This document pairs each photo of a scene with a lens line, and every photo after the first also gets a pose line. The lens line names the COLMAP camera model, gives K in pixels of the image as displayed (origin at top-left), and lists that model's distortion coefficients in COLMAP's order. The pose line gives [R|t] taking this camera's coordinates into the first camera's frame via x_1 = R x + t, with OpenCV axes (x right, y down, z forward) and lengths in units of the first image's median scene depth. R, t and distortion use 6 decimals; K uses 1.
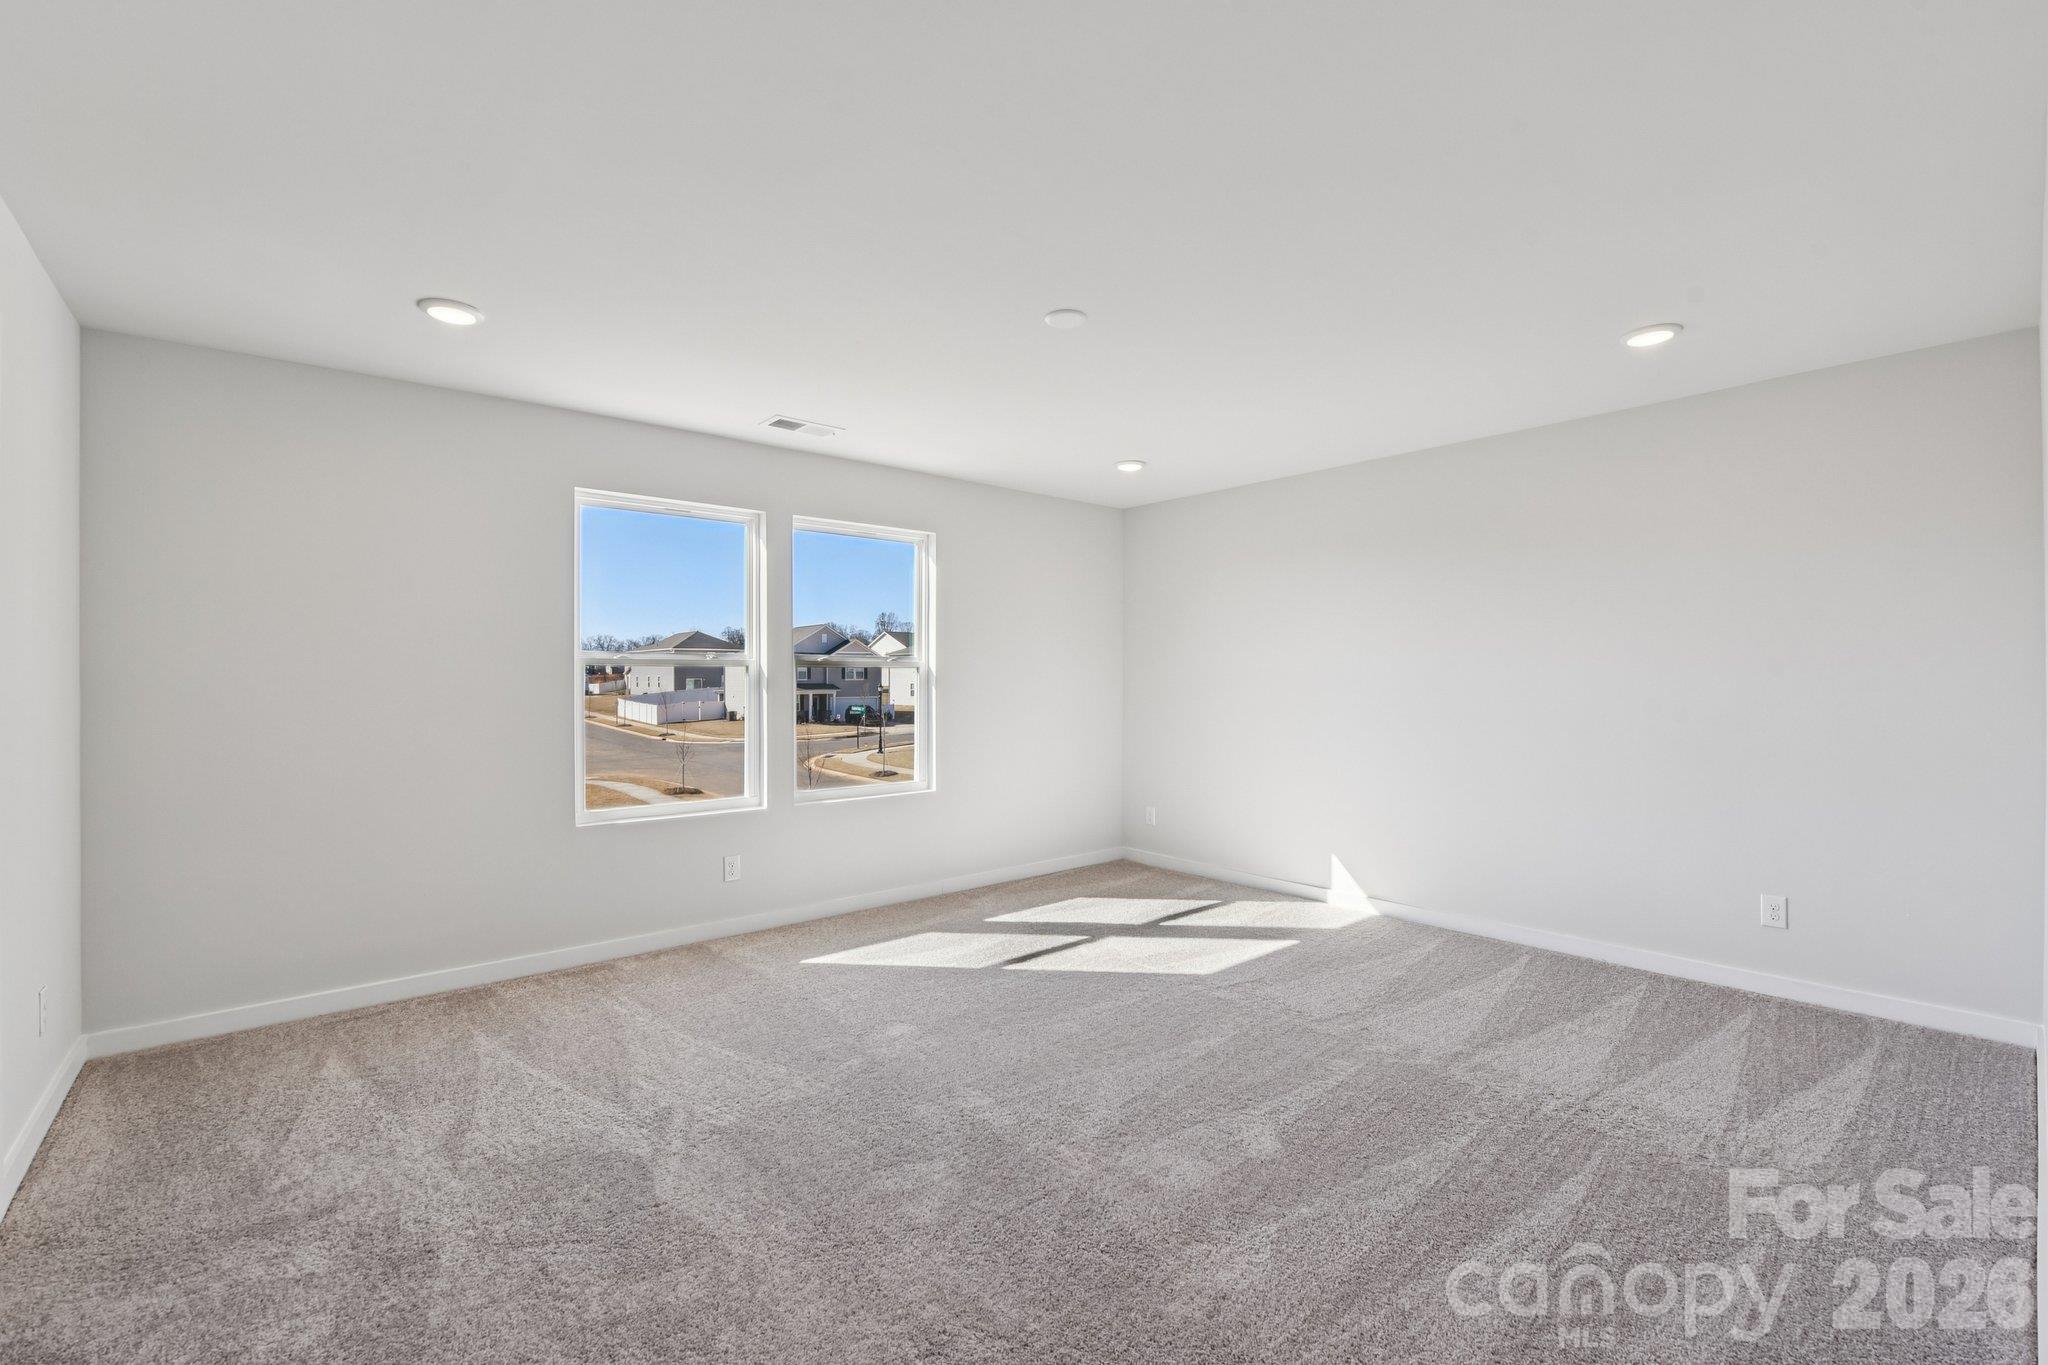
lens RADIAL K [[842.9, 0, 1012.3], [0, 842.9, 677.5], [0, 0, 1]] dist [-0.009388, -0.001956]
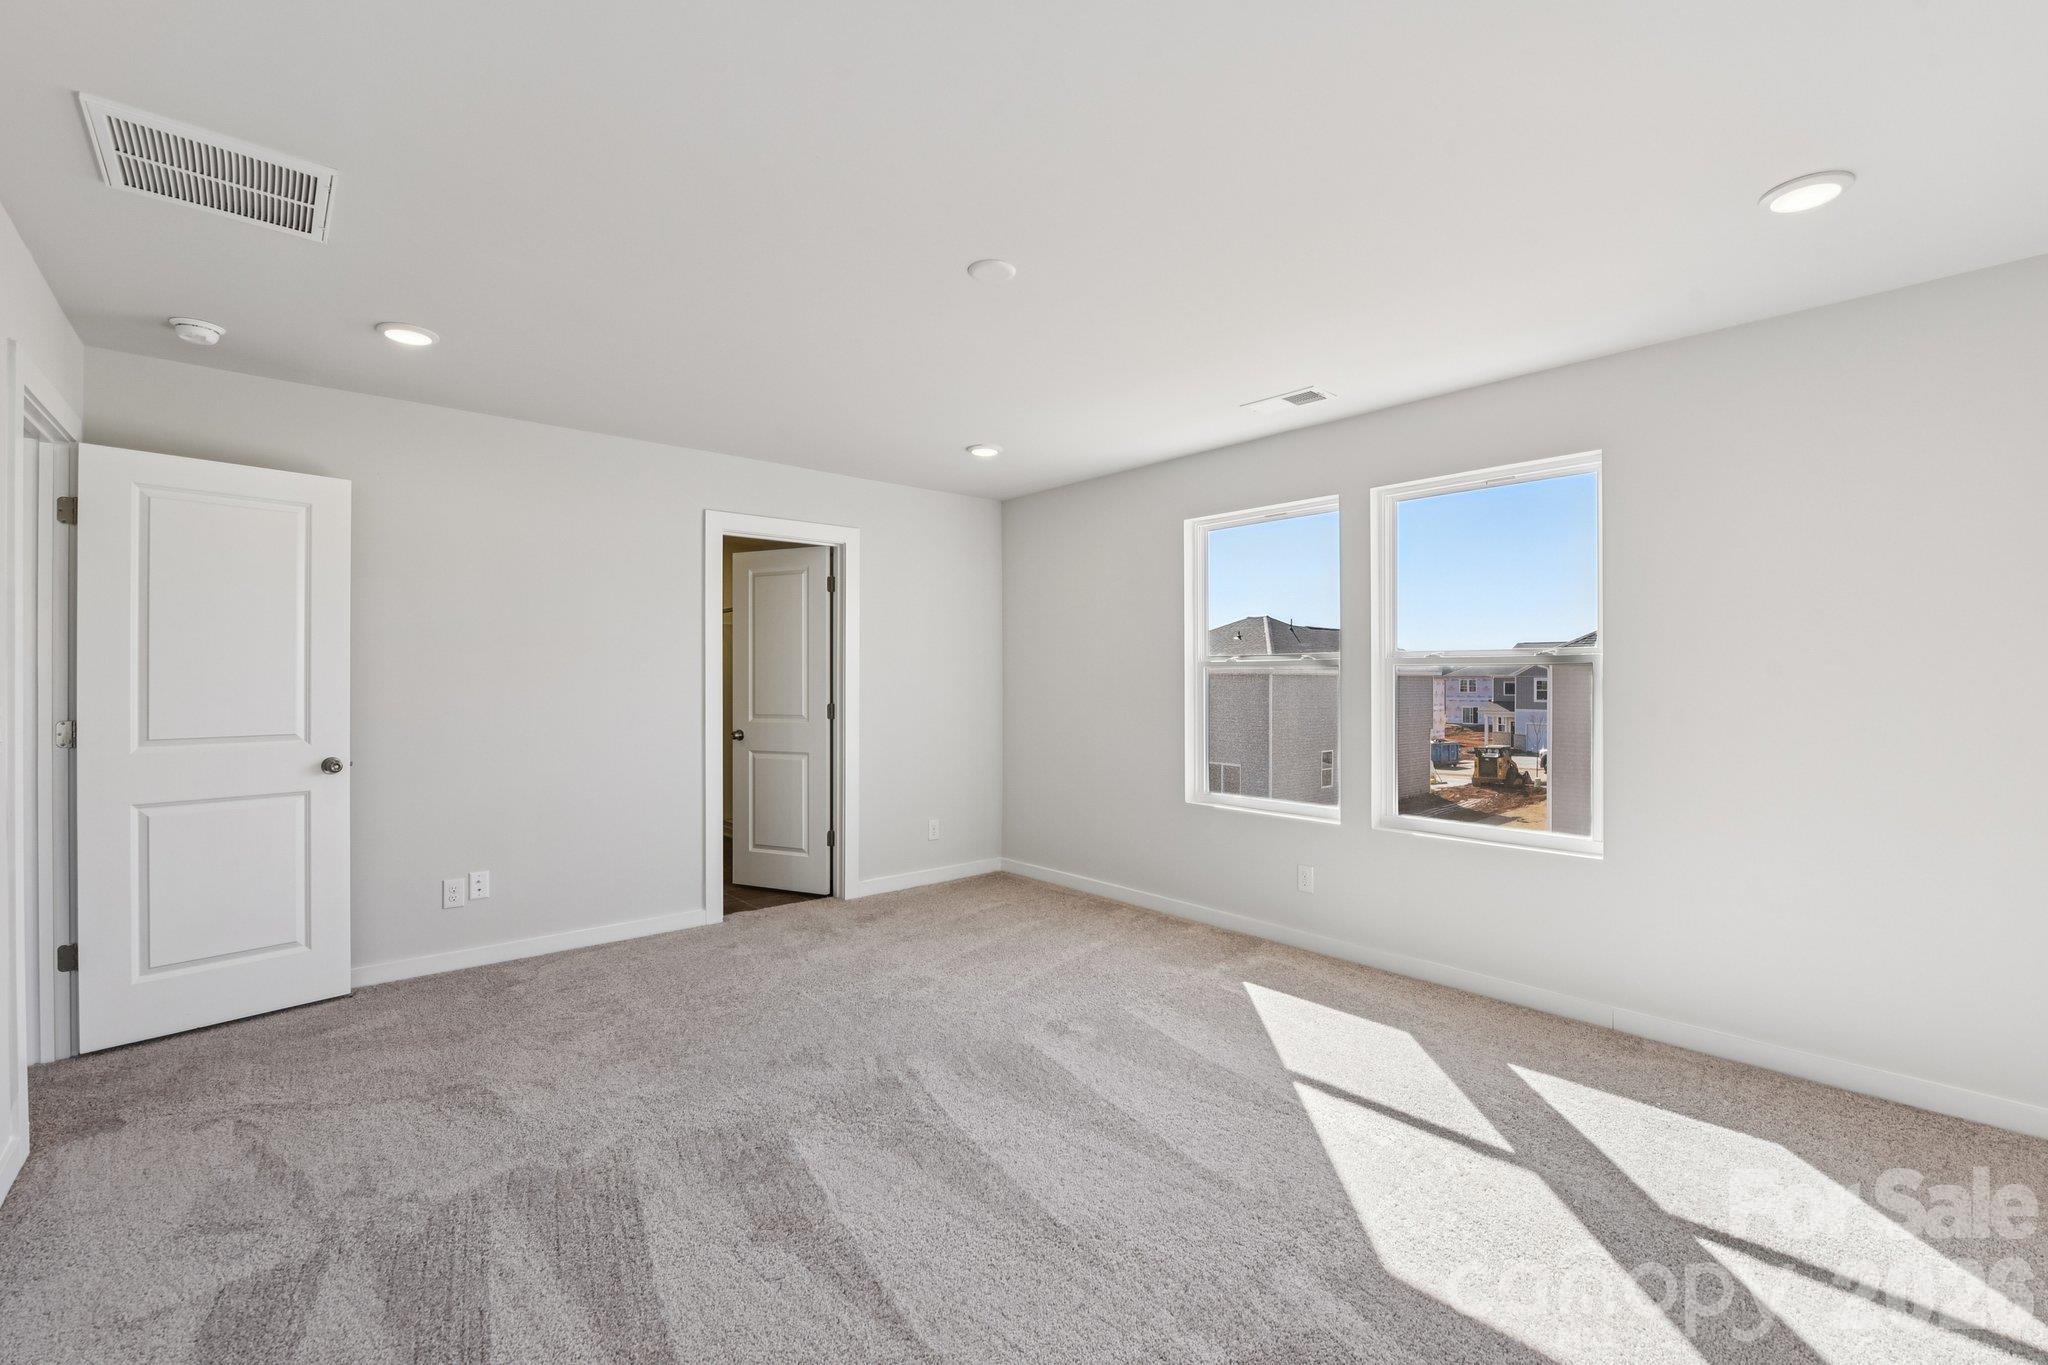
lens RADIAL K [[842.9, 0, 1012.3], [0, 842.9, 686.9], [0, 0, 1]] dist [-0.009388, -0.001956]
pose [[0.044467, 0.017186, -0.998863, 0.649930], [0.003034, 0.999845, 0.017338, -0.008590], [0.999006, -0.003802, 0.044408, 0.678739]]
